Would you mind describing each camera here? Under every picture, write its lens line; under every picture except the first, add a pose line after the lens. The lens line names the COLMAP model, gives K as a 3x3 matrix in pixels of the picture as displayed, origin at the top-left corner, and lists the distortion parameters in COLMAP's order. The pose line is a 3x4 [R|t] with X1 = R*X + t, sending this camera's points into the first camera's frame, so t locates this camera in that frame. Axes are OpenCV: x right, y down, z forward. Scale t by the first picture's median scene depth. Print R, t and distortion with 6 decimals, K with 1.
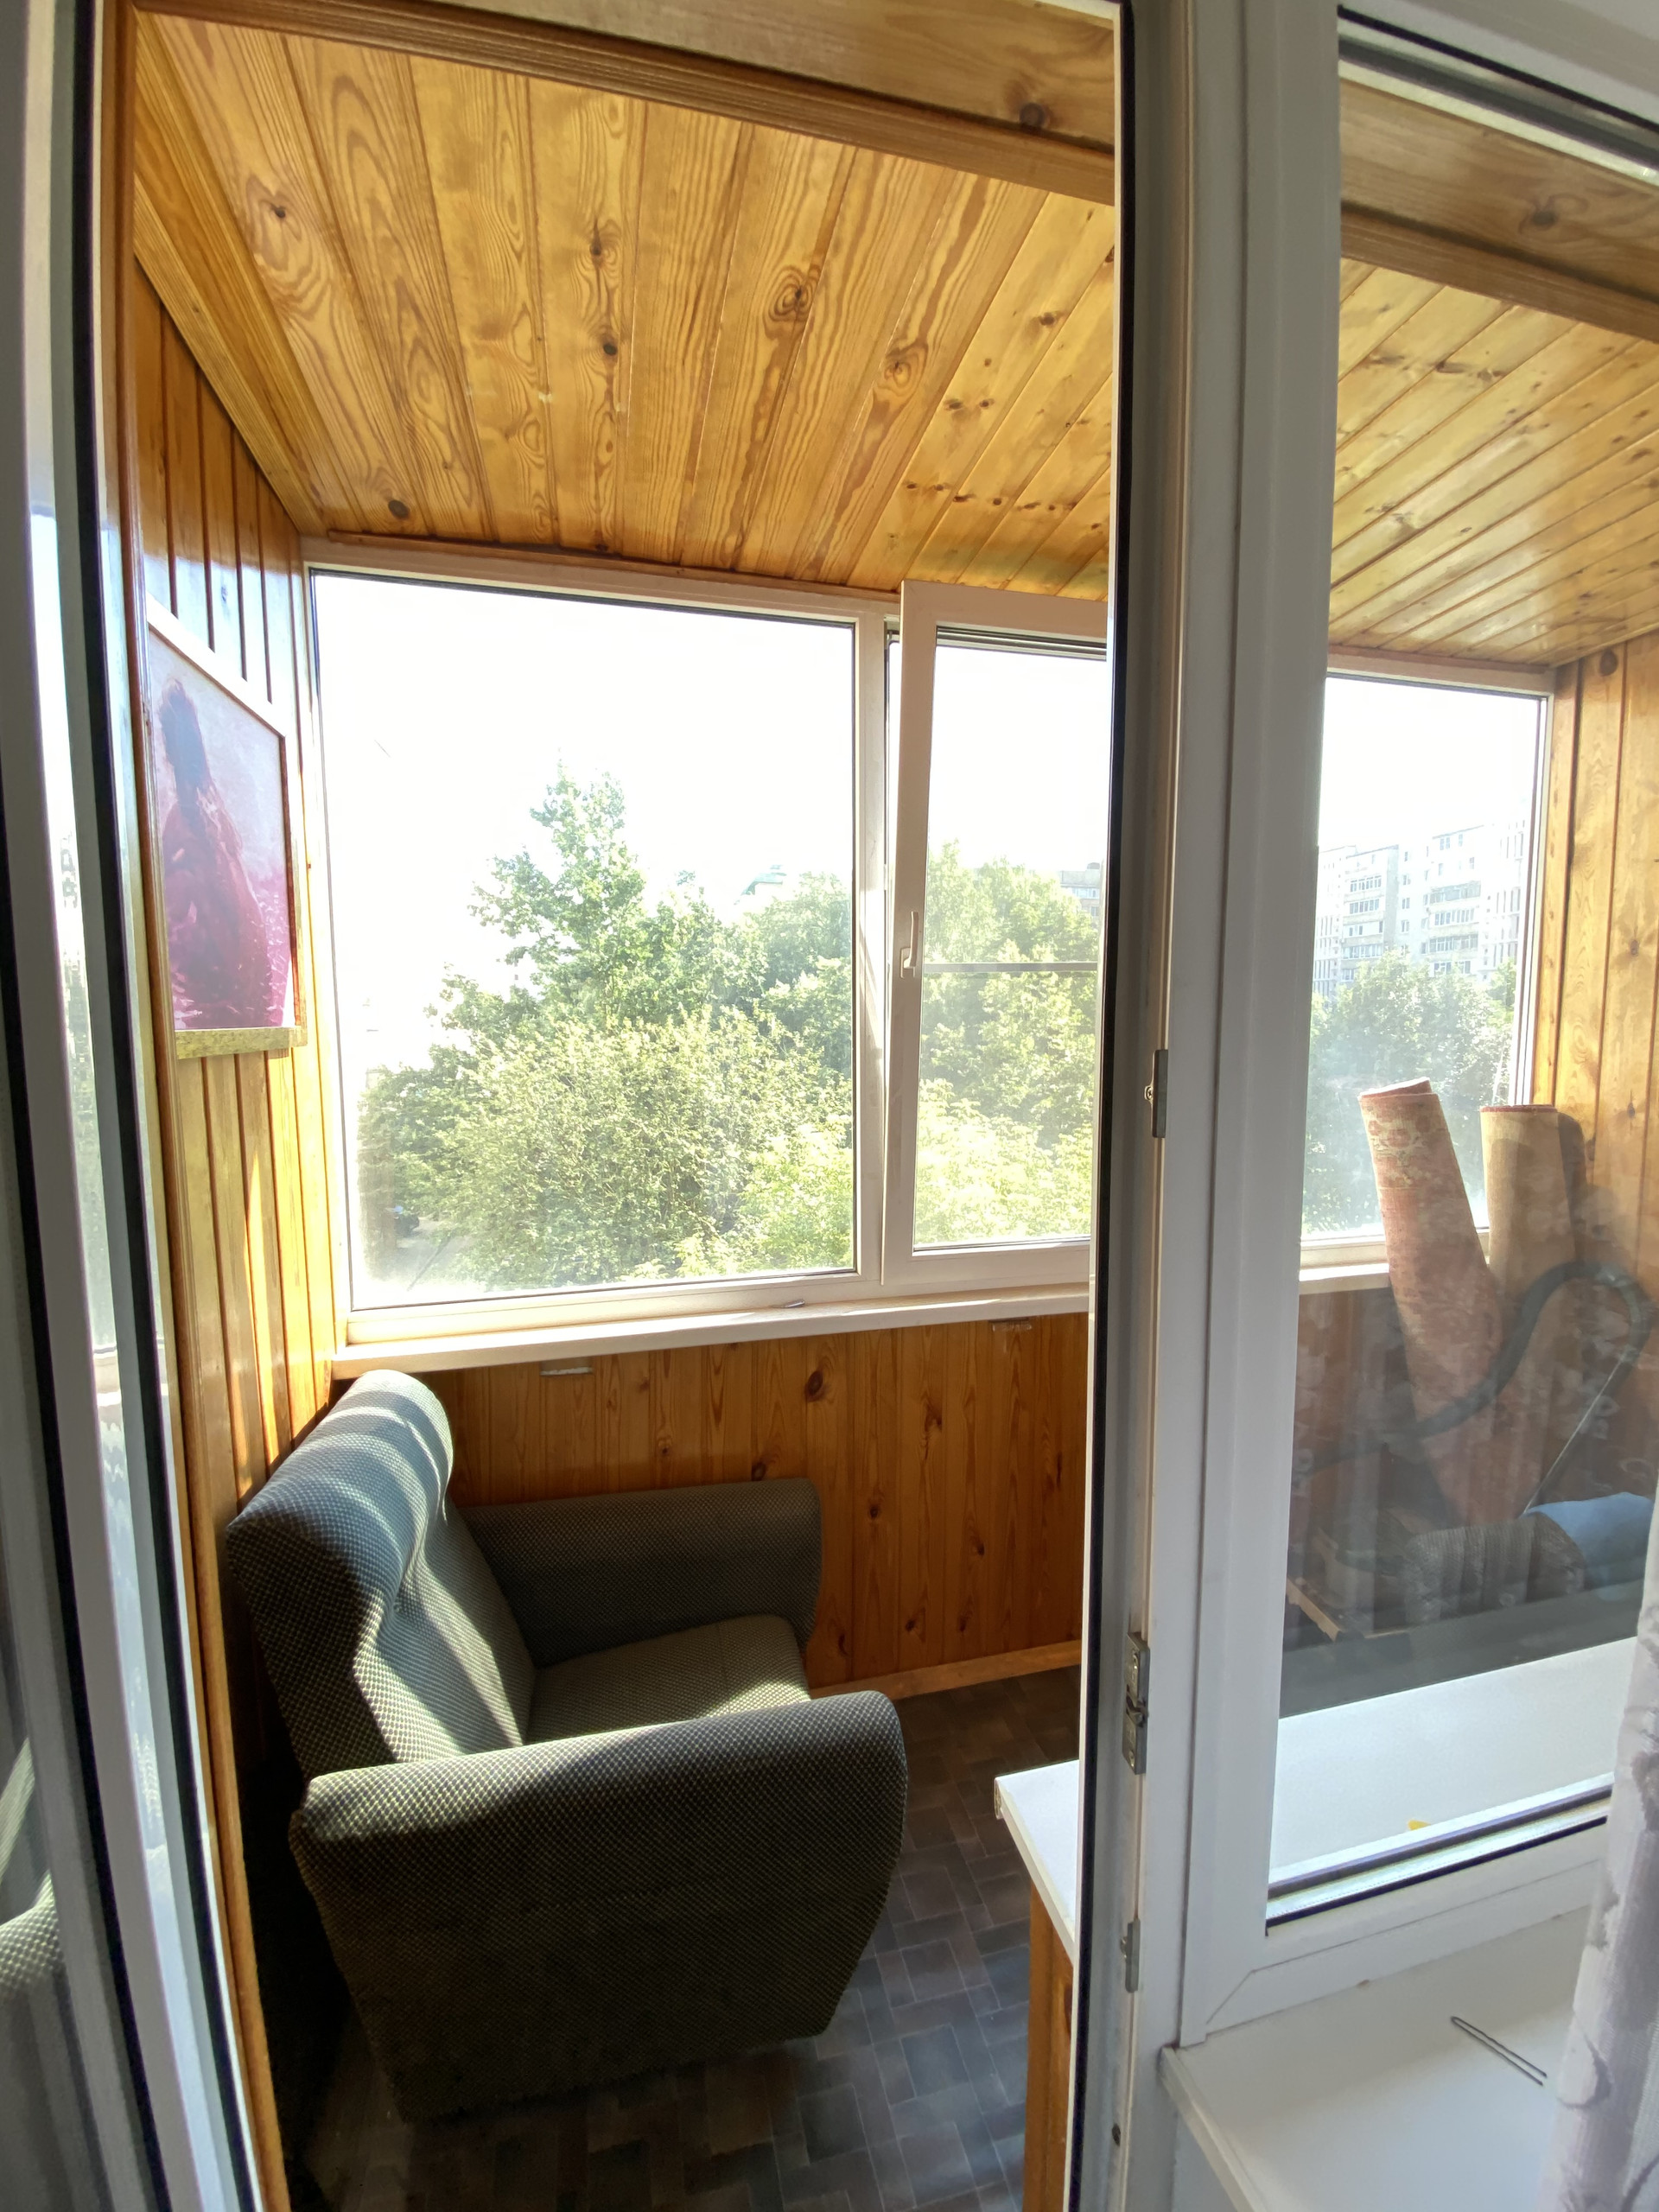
lens RADIAL K [[896.5, 0, 837.6], [0, 896.5, 1106.3], [0, 0, 1]] dist [0.019600, -0.018848]
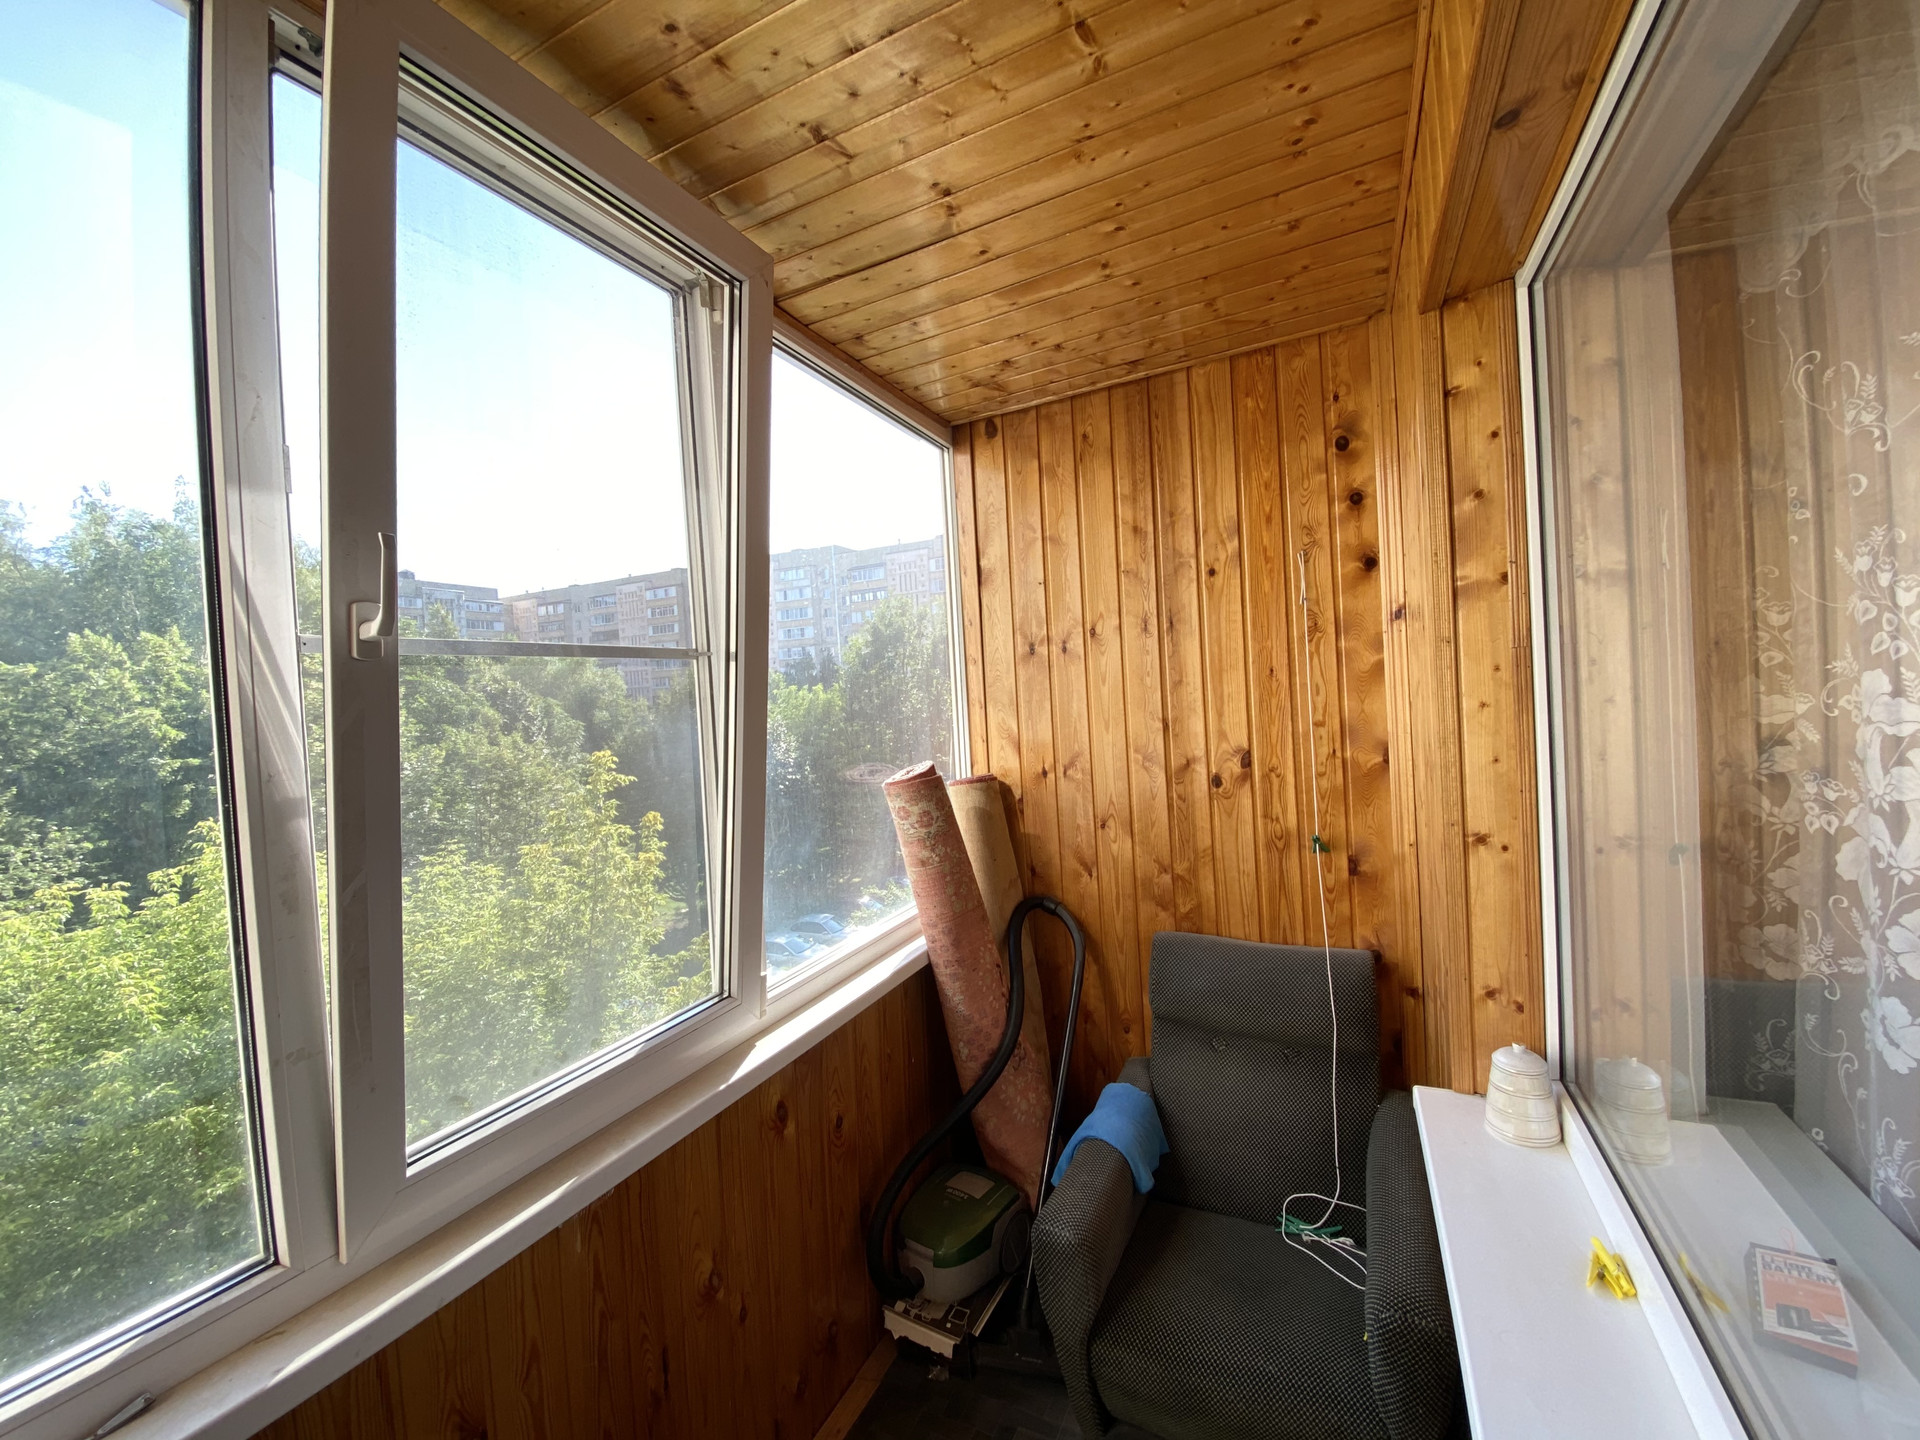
lens RADIAL K [[778.2, 0, 974.1], [0, 778.2, 718.7], [0, 0, 1]] dist [0.019600, -0.018848]
pose [[0.627852, -0.043983, 0.777089, -0.045641], [0.120577, 0.991845, -0.041283, -0.037291], [-0.768937, 0.119618, 0.628035, 0.359213]]
